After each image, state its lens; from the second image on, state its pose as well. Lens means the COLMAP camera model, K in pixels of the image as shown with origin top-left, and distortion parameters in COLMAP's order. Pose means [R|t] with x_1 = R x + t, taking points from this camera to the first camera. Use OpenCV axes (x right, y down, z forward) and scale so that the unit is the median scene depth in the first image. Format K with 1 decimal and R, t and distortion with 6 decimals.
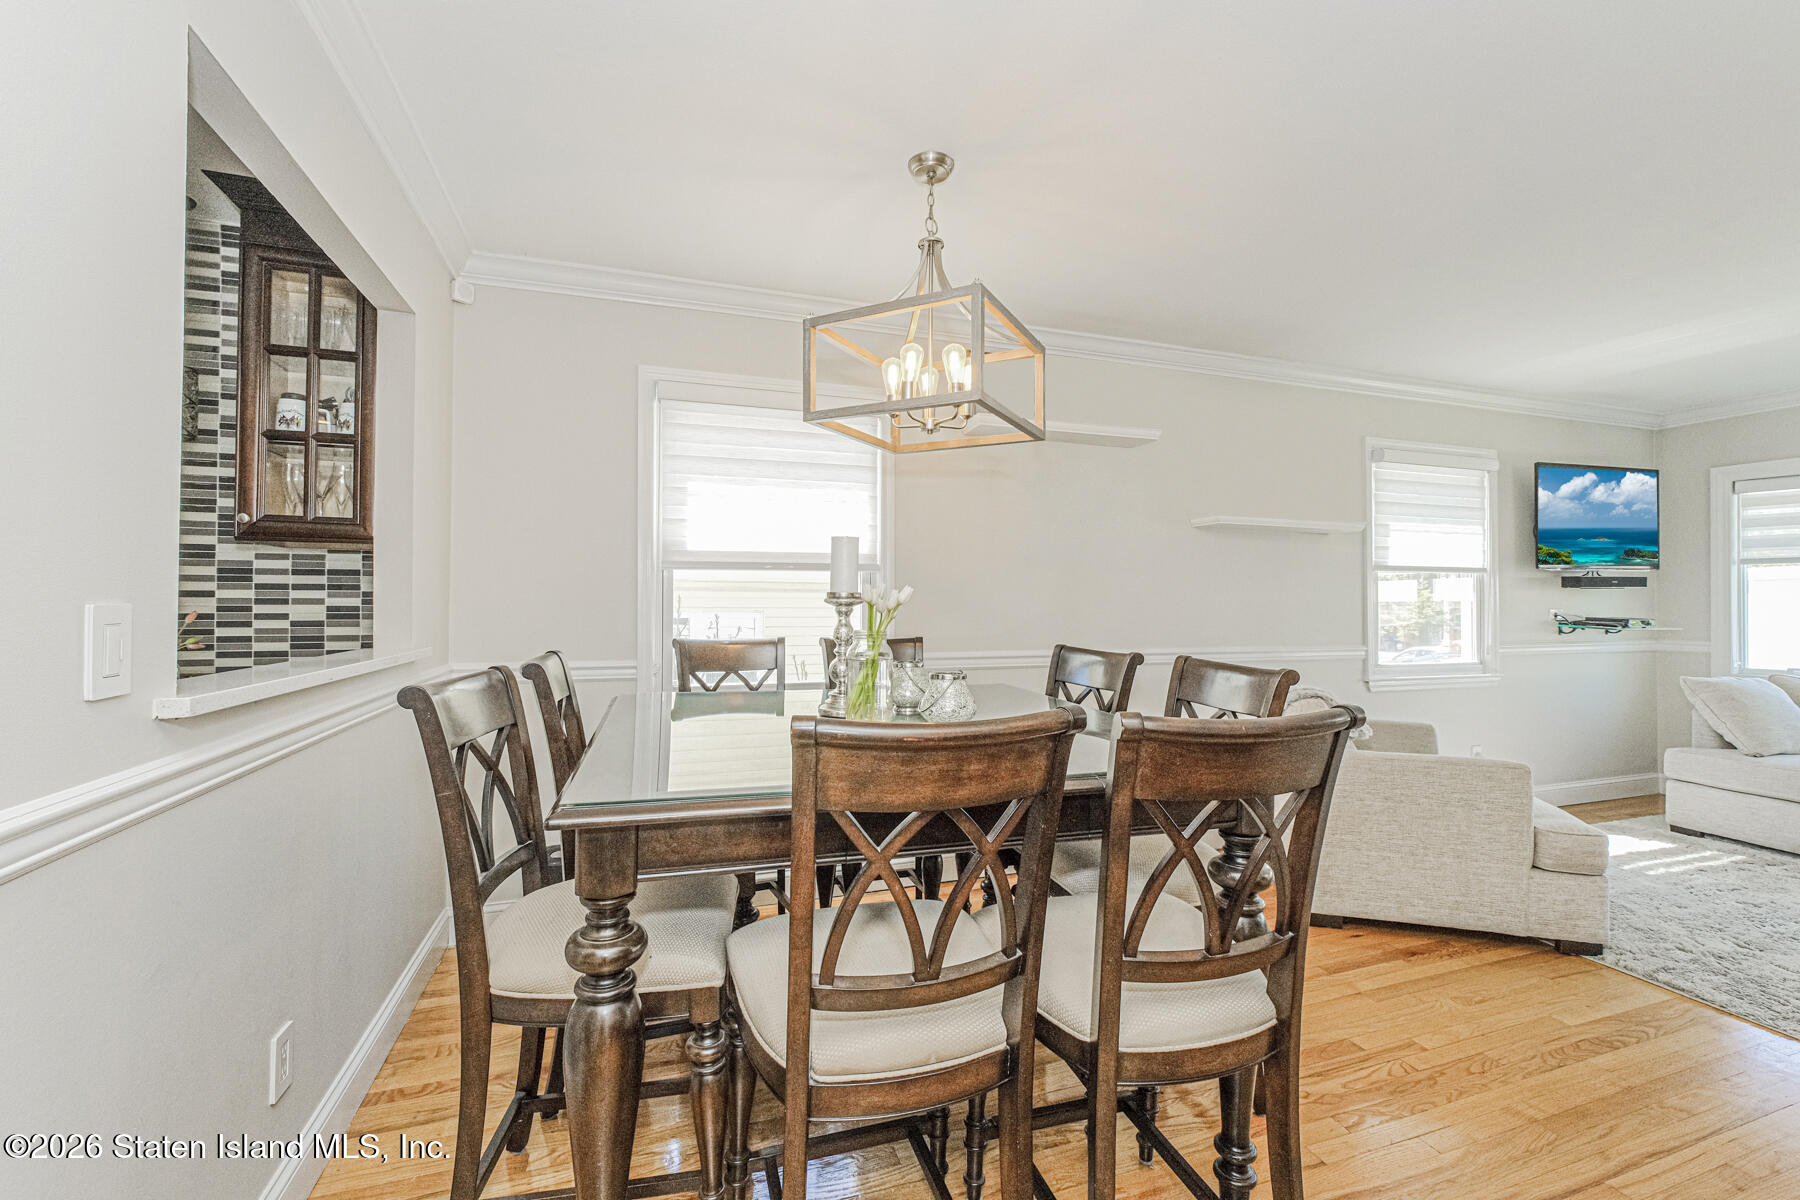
lens RADIAL K [[751.8, 0, 902.9], [0, 751.8, 597.3], [0, 0, 1]] dist [-0.001651, 0.000245]
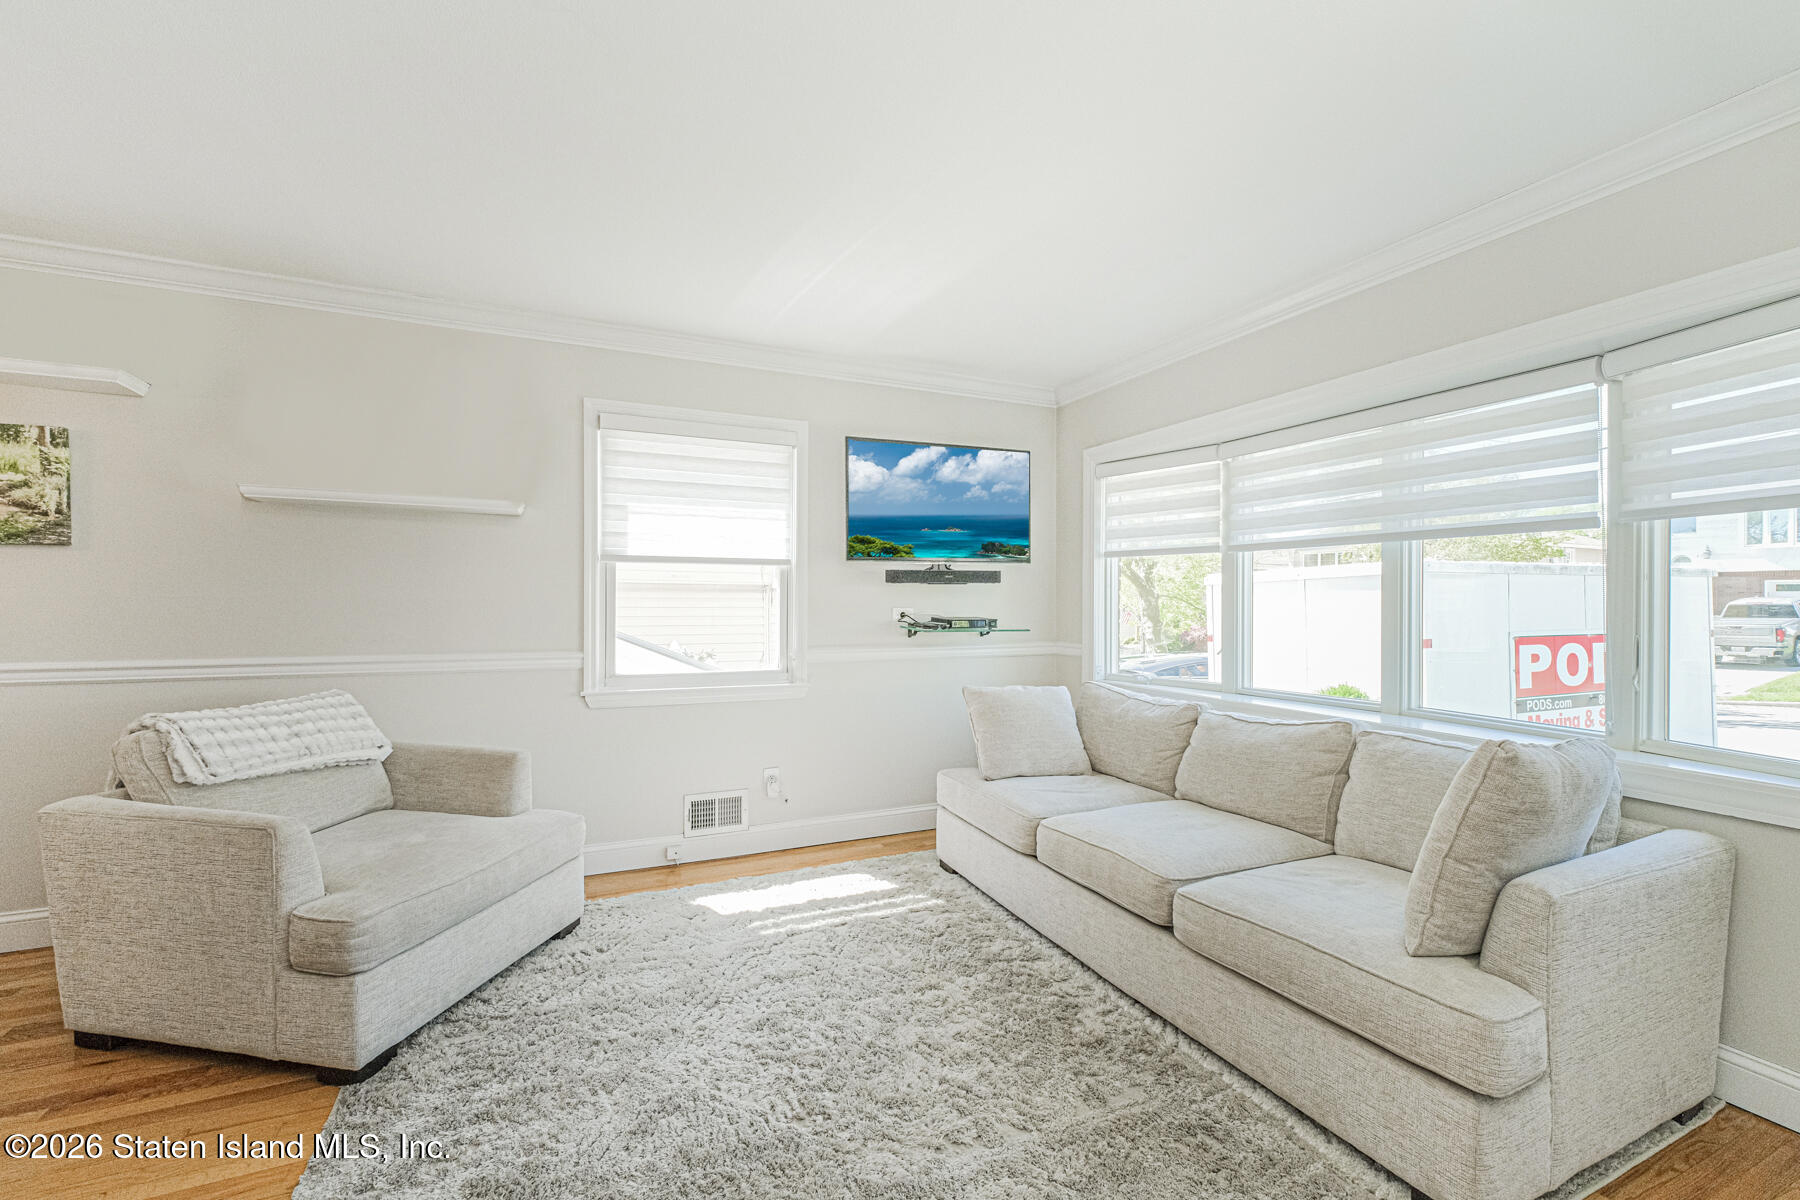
lens RADIAL K [[751.8, 0, 902.9], [0, 751.8, 597.3], [0, 0, 1]] dist [-0.001651, 0.000245]
pose [[0.996188, 0.000280, 0.087235, 1.242197], [-0.000577, 0.999994, 0.003378, 0.001128], [-0.087234, -0.003416, 0.996182, 0.206177]]
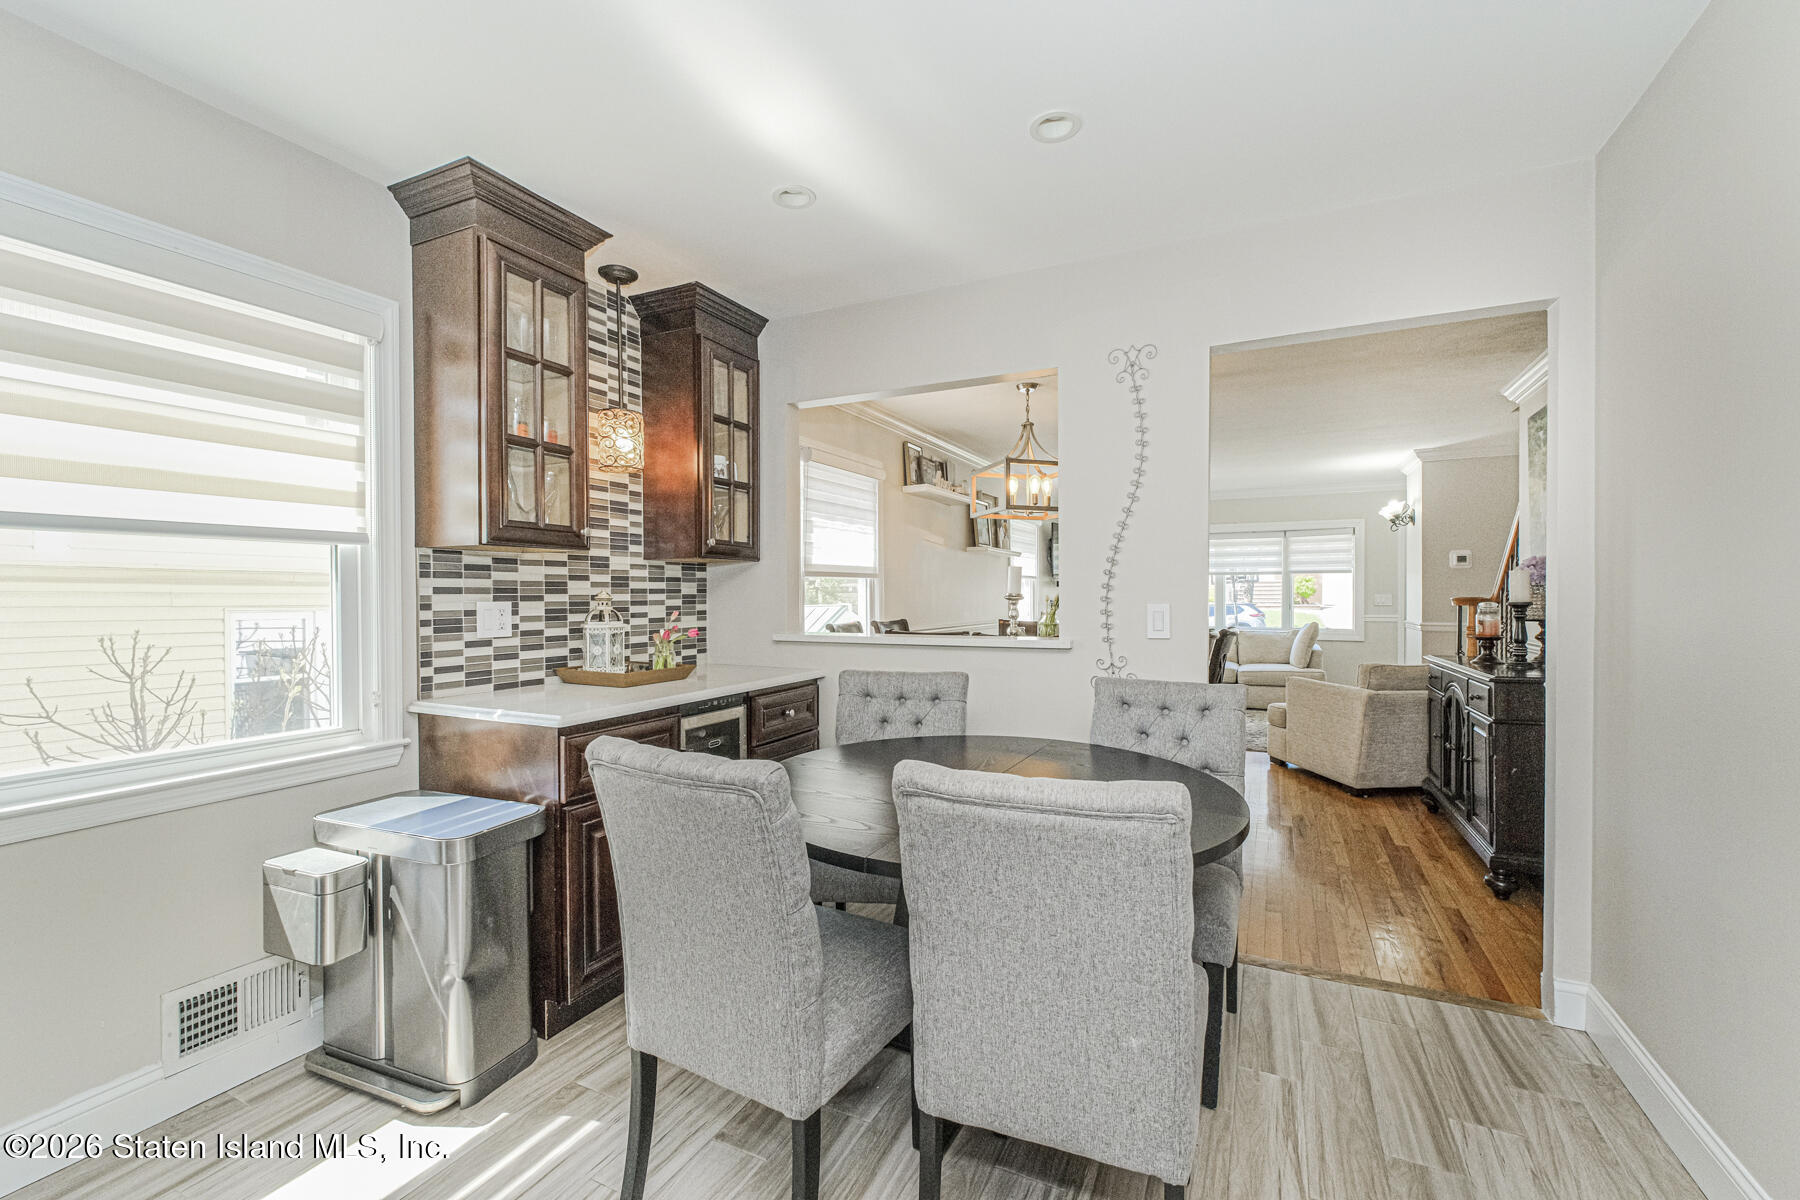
lens RADIAL K [[751.5, 0, 907.5], [0, 751.5, 607.6], [0, 0, 1]] dist [0.000216, -0.000288]
pose [[0.704631, -0.019226, 0.709313, -1.207801], [0.000917, 0.999657, 0.026185, -0.016352], [-0.709573, -0.017800, 0.704407, -0.164444]]
